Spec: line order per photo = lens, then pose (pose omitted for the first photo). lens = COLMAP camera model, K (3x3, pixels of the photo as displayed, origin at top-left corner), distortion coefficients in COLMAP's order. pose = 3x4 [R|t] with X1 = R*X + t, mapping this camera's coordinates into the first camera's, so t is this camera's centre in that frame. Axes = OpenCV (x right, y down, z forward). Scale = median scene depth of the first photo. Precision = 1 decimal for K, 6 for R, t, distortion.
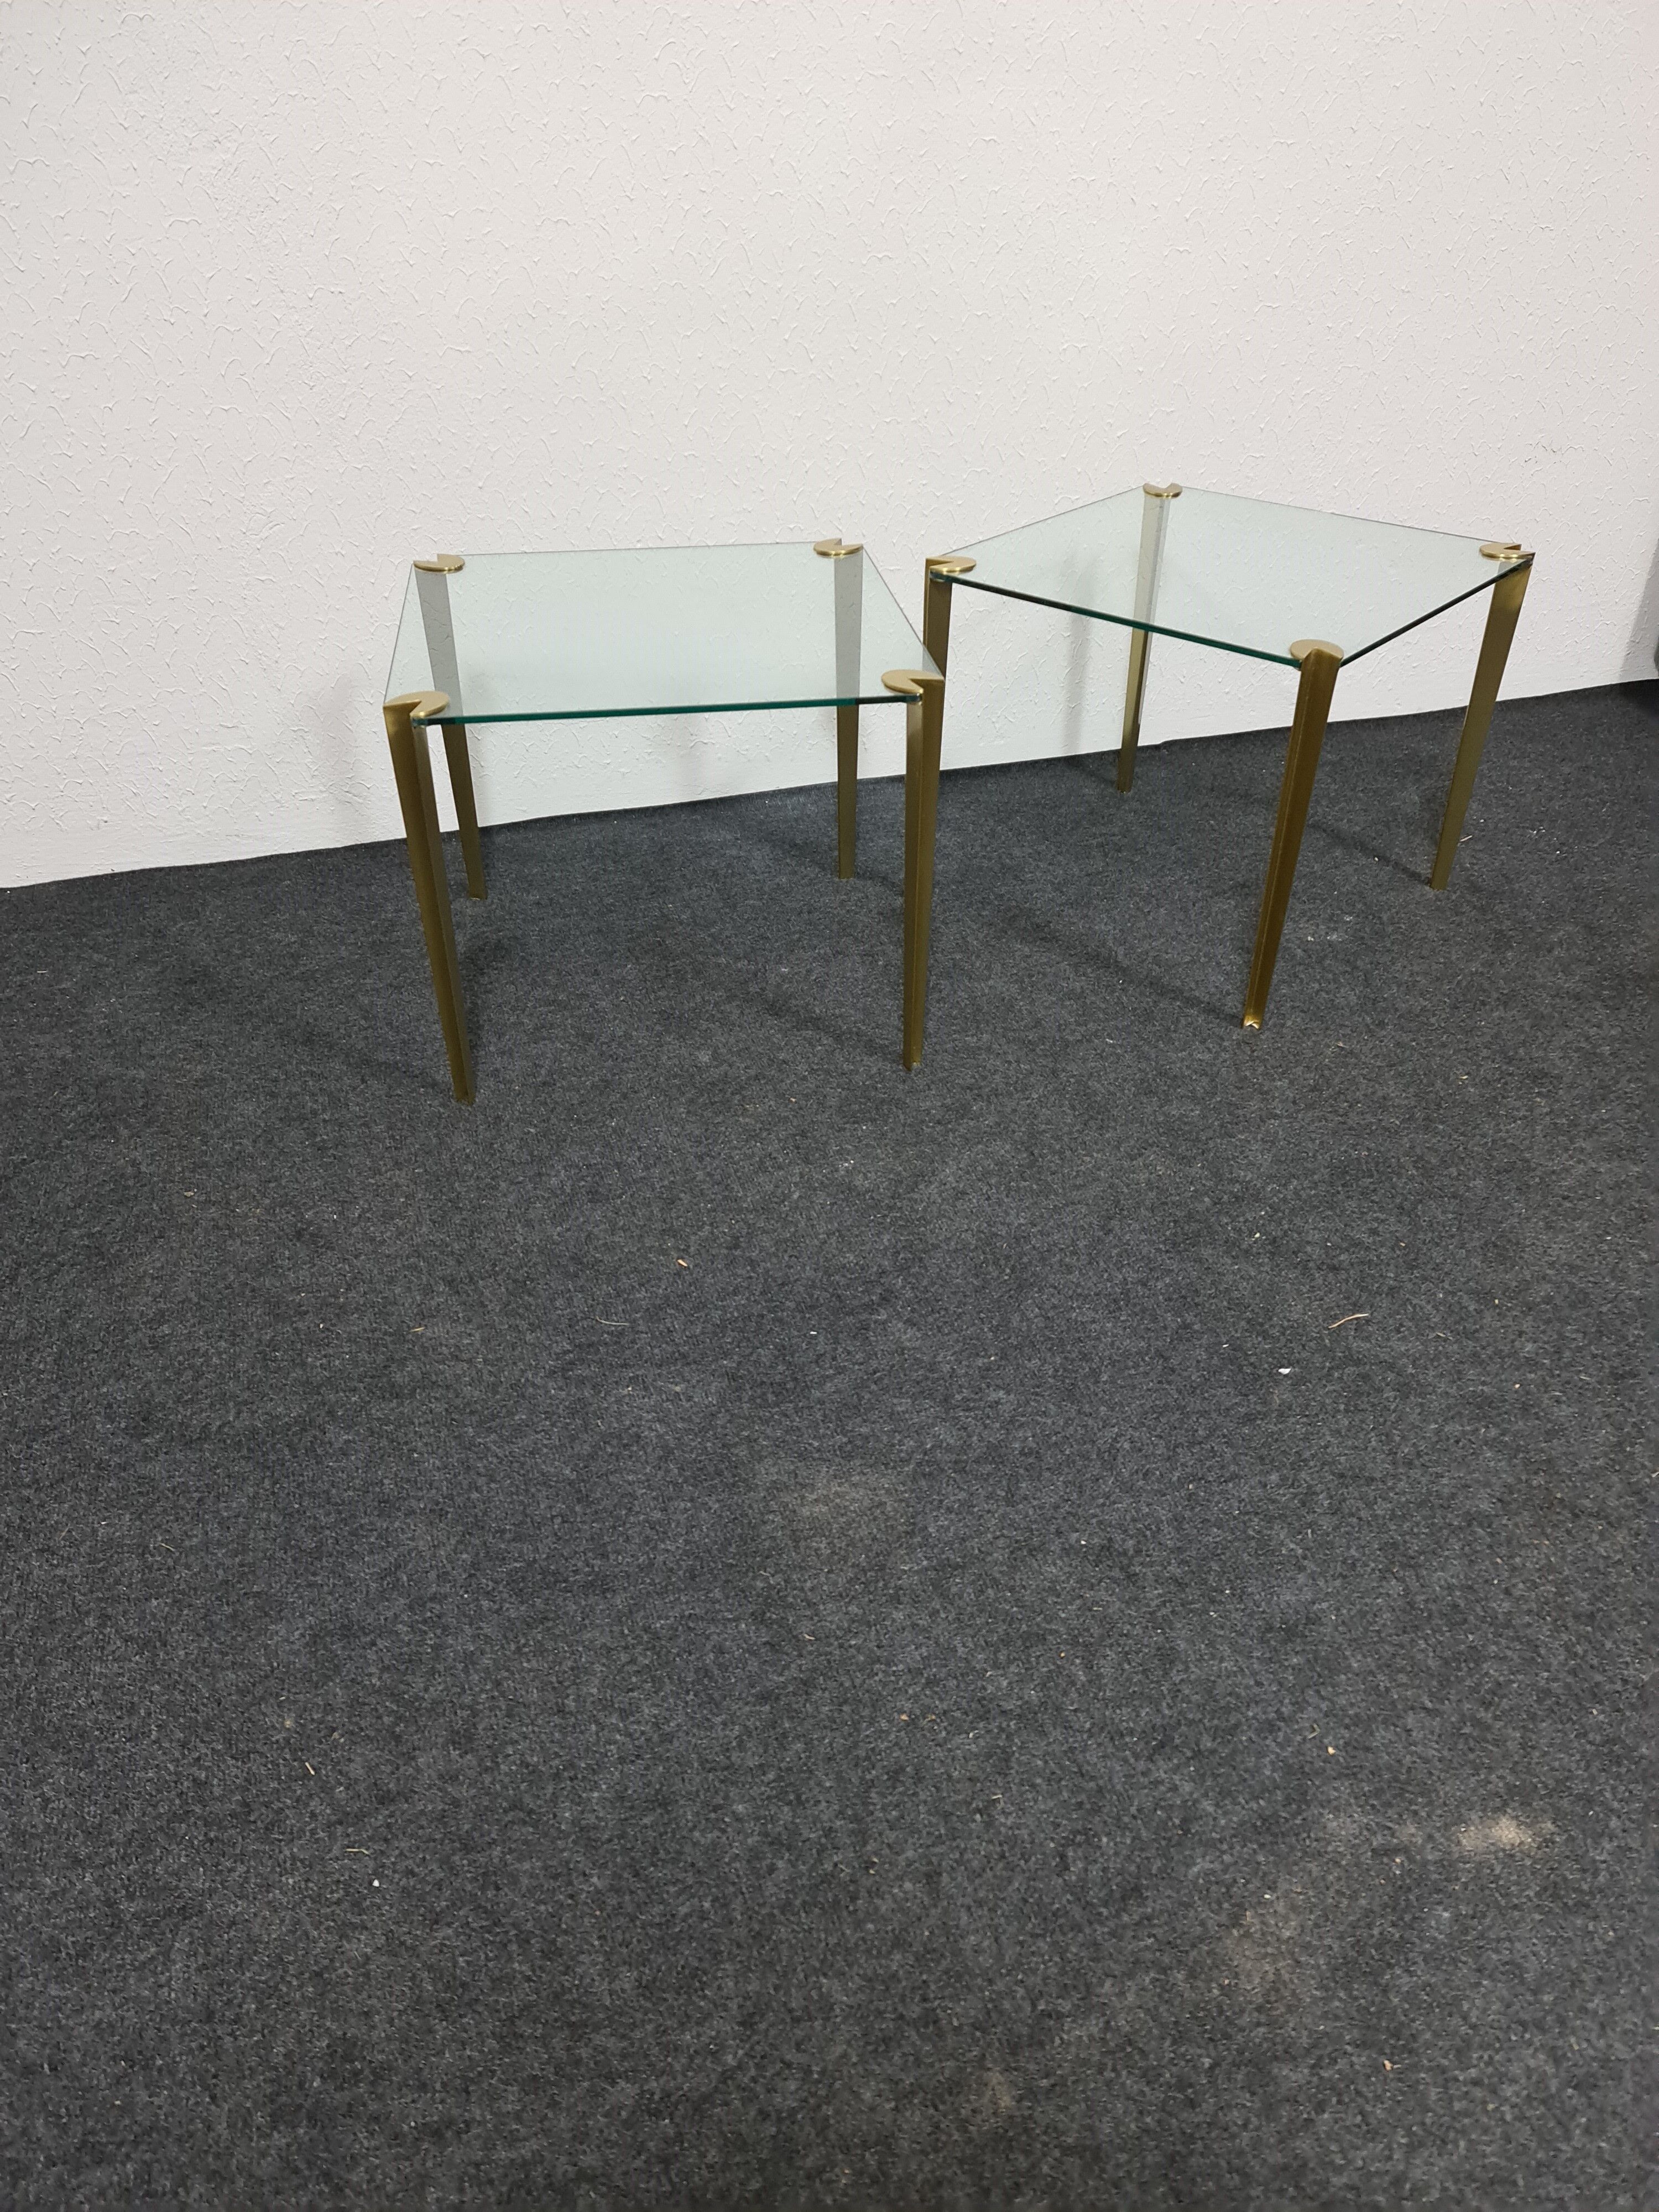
lens RADIAL K [[1598.0, 0, 829.1], [0, 1598.0, 1161.6], [0, 0, 1]] dist [0.080060, -0.074513]
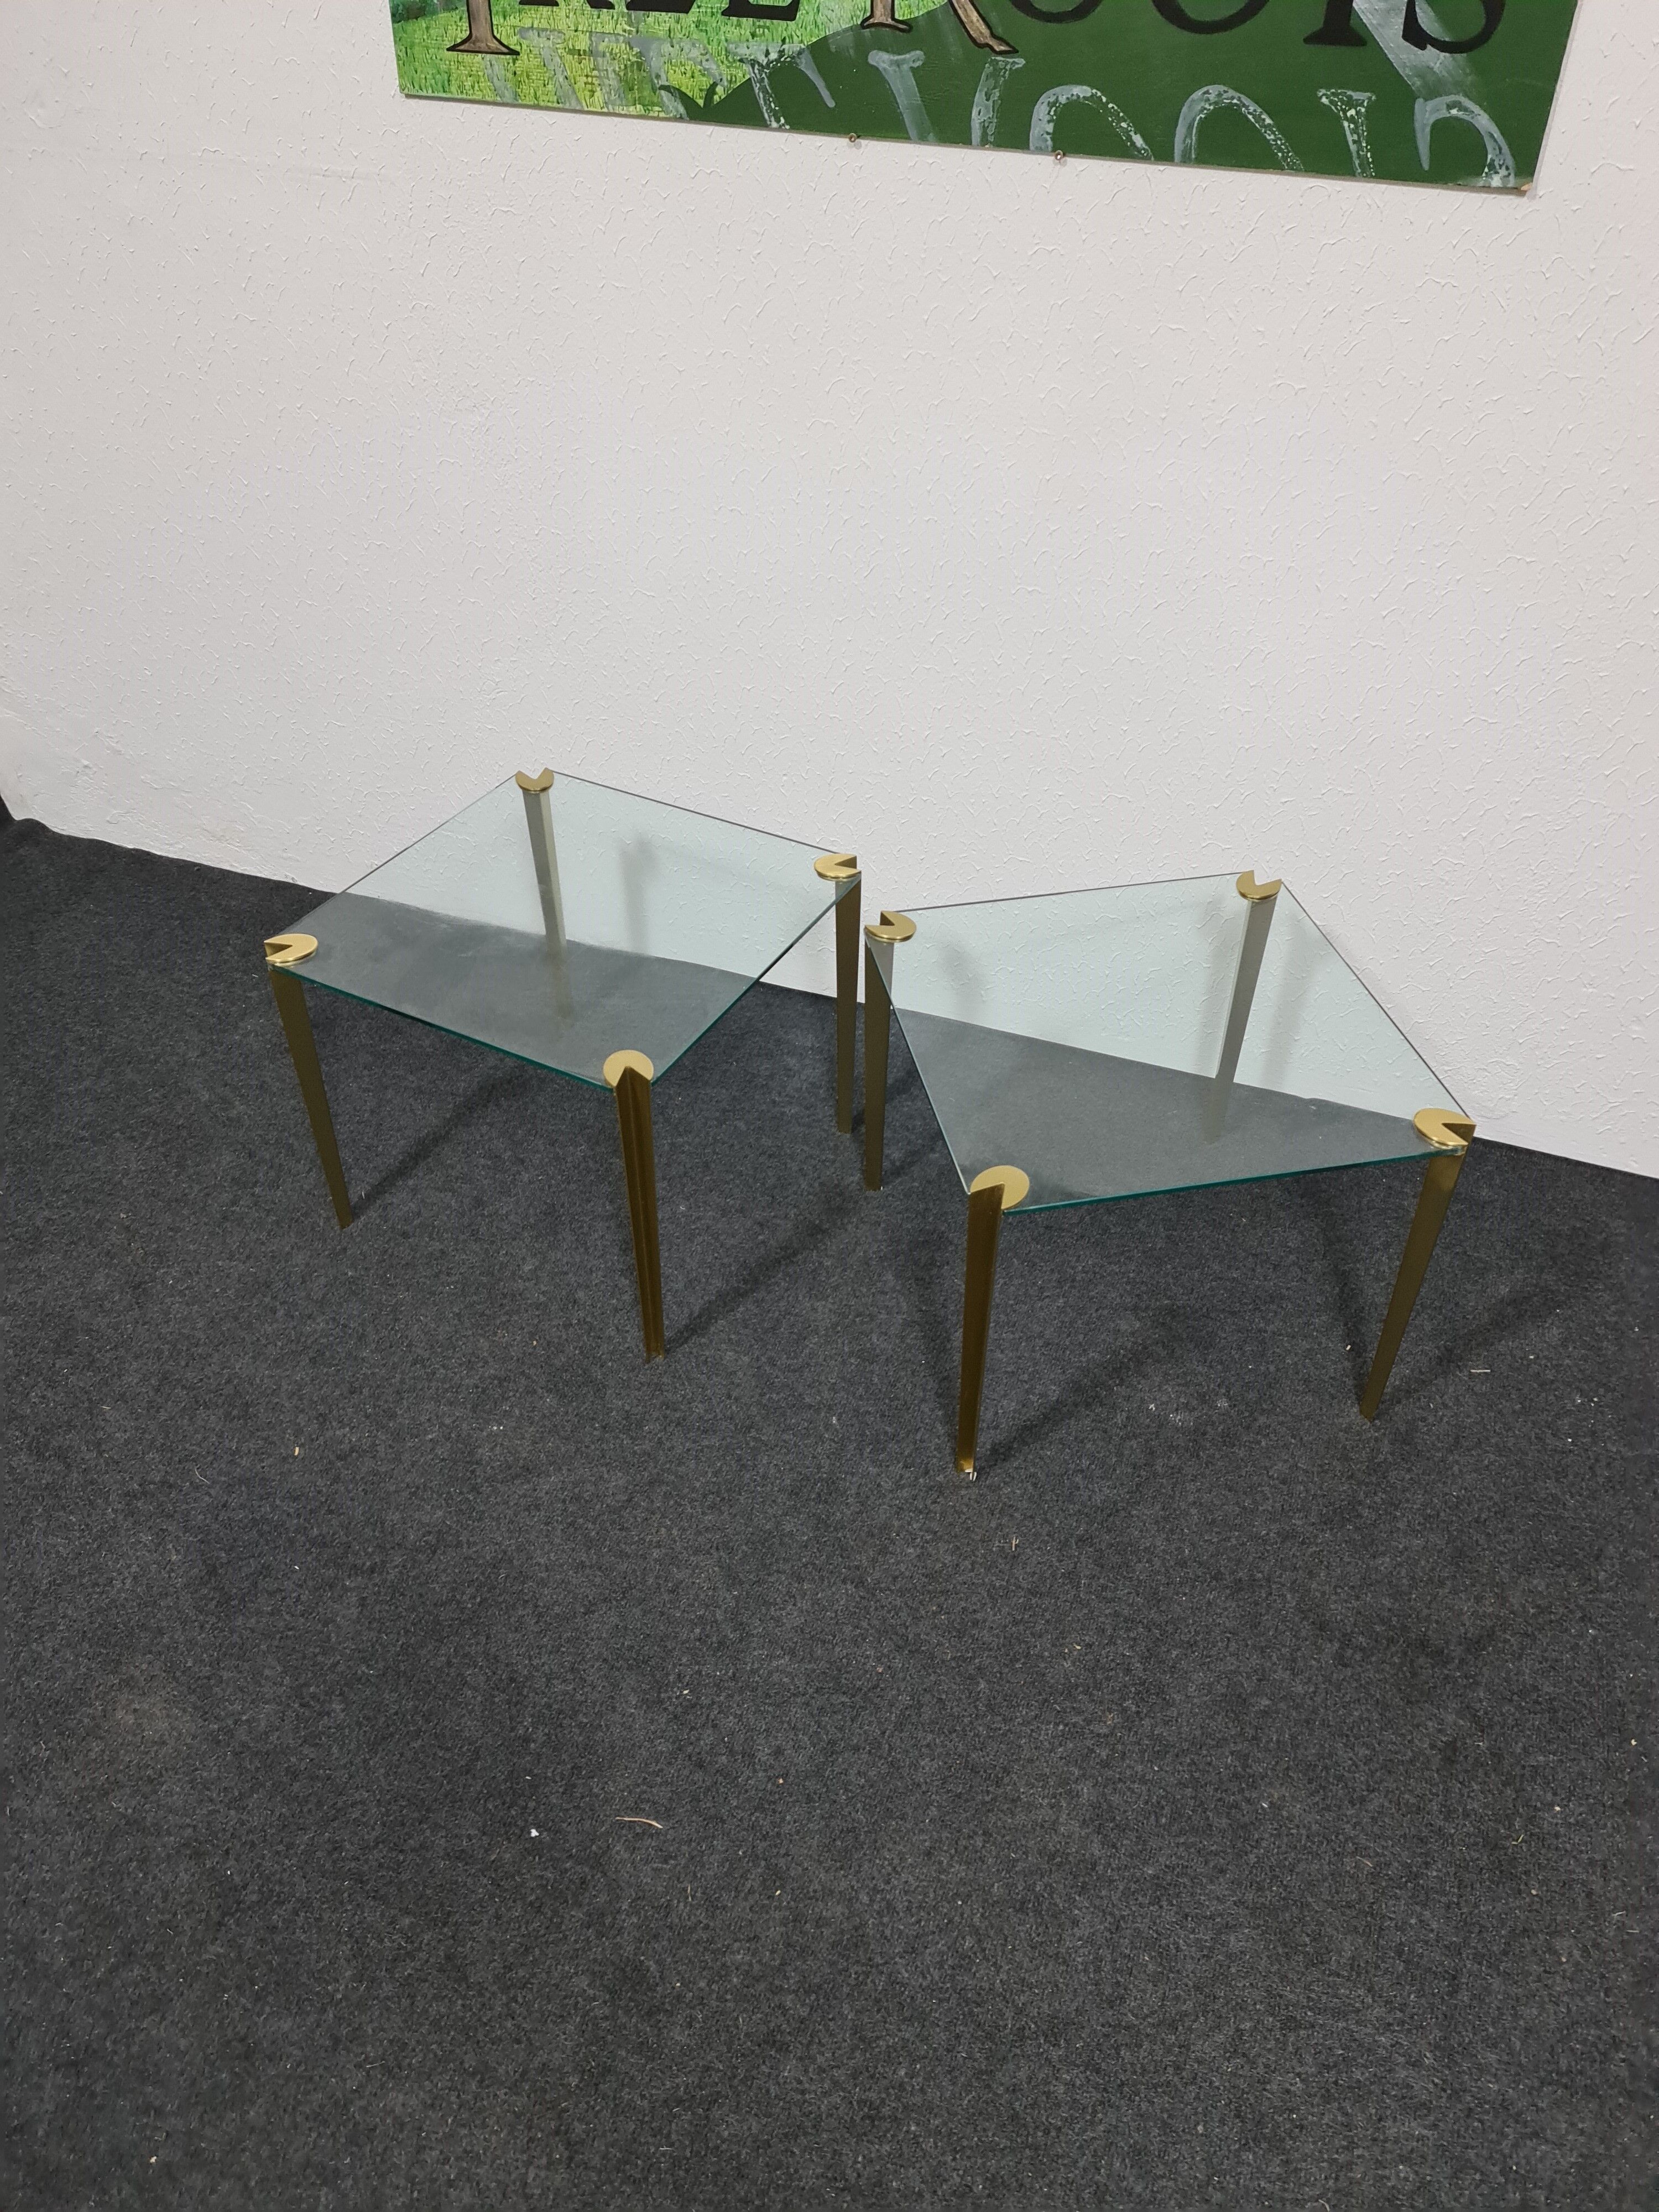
lens RADIAL K [[1598.0, 0, 841.8], [0, 1598.0, 1104.0], [0, 0, 1]] dist [0.080060, -0.074513]
pose [[0.796461, 0.387814, -0.463951, 0.565582], [-0.354717, 0.921019, 0.160936, -0.420370], [0.489720, 0.036392, 0.871120, 0.106150]]
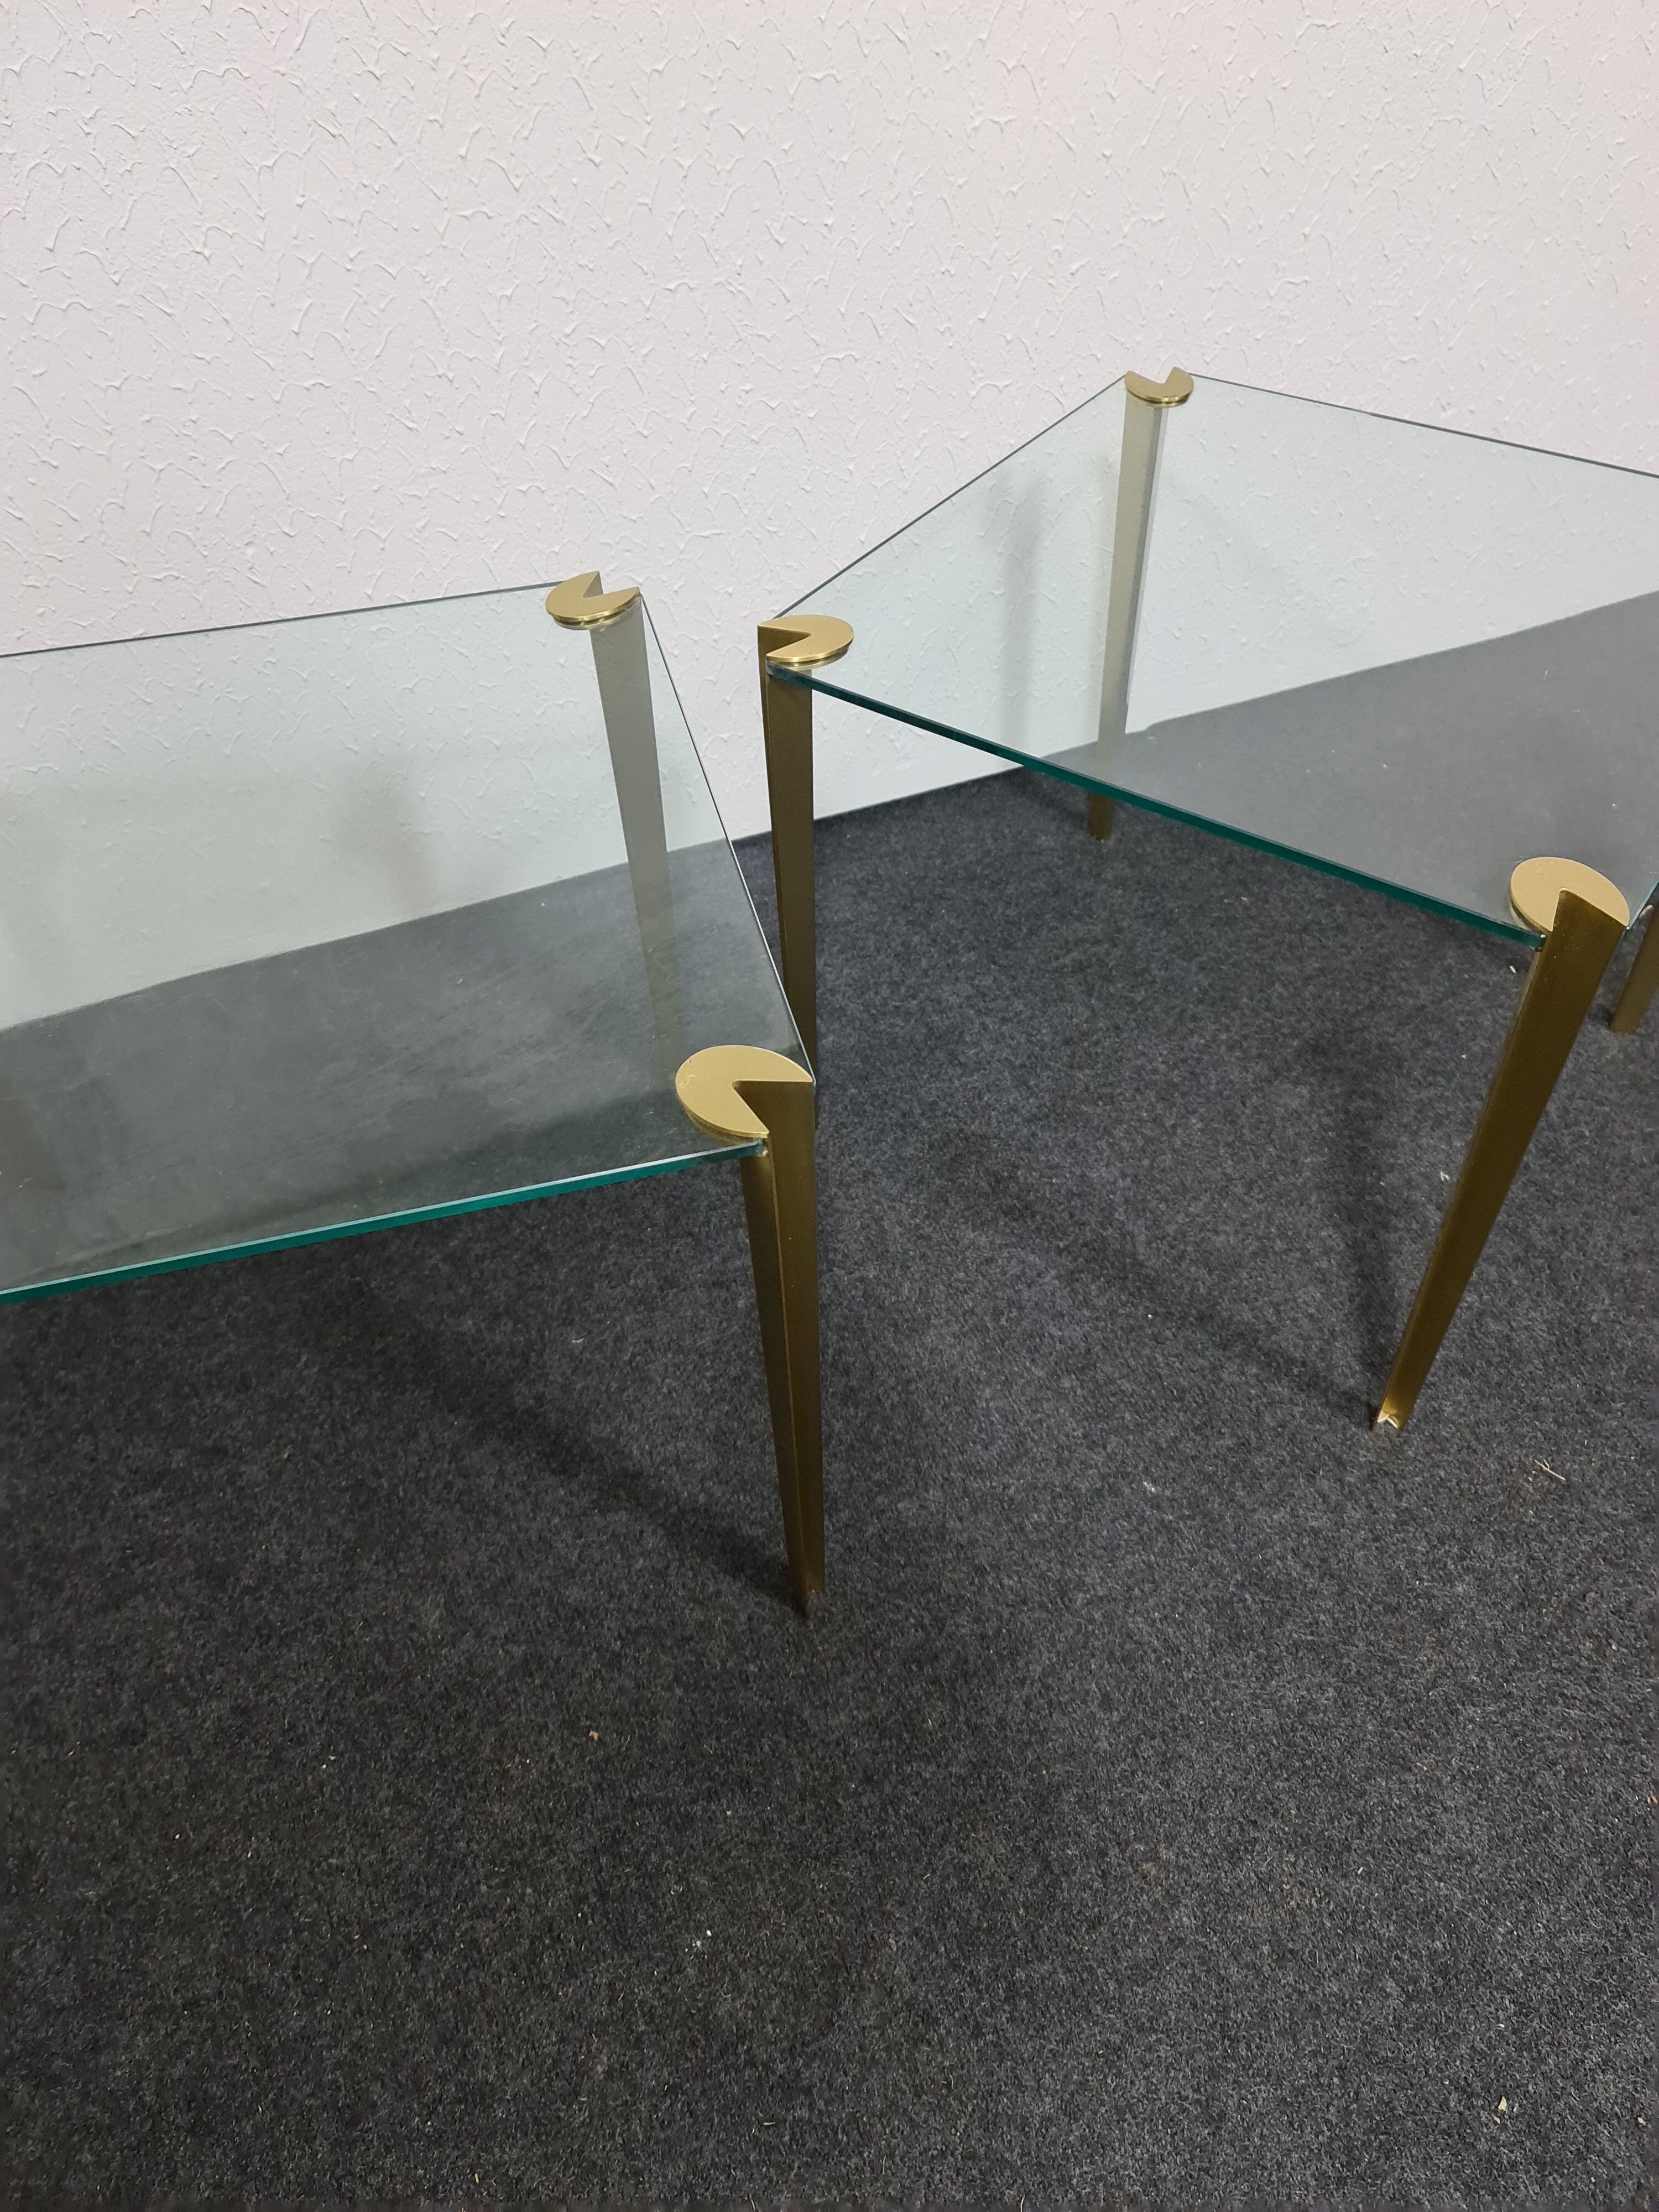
lens RADIAL K [[1598.0, 0, 831.9], [0, 1598.0, 1118.1], [0, 0, 1]] dist [0.080060, -0.074513]
pose [[0.995143, -0.086247, 0.047444, 0.045859], [0.077105, 0.982602, 0.168963, -0.305712], [-0.061192, -0.164484, 0.984480, 0.457226]]
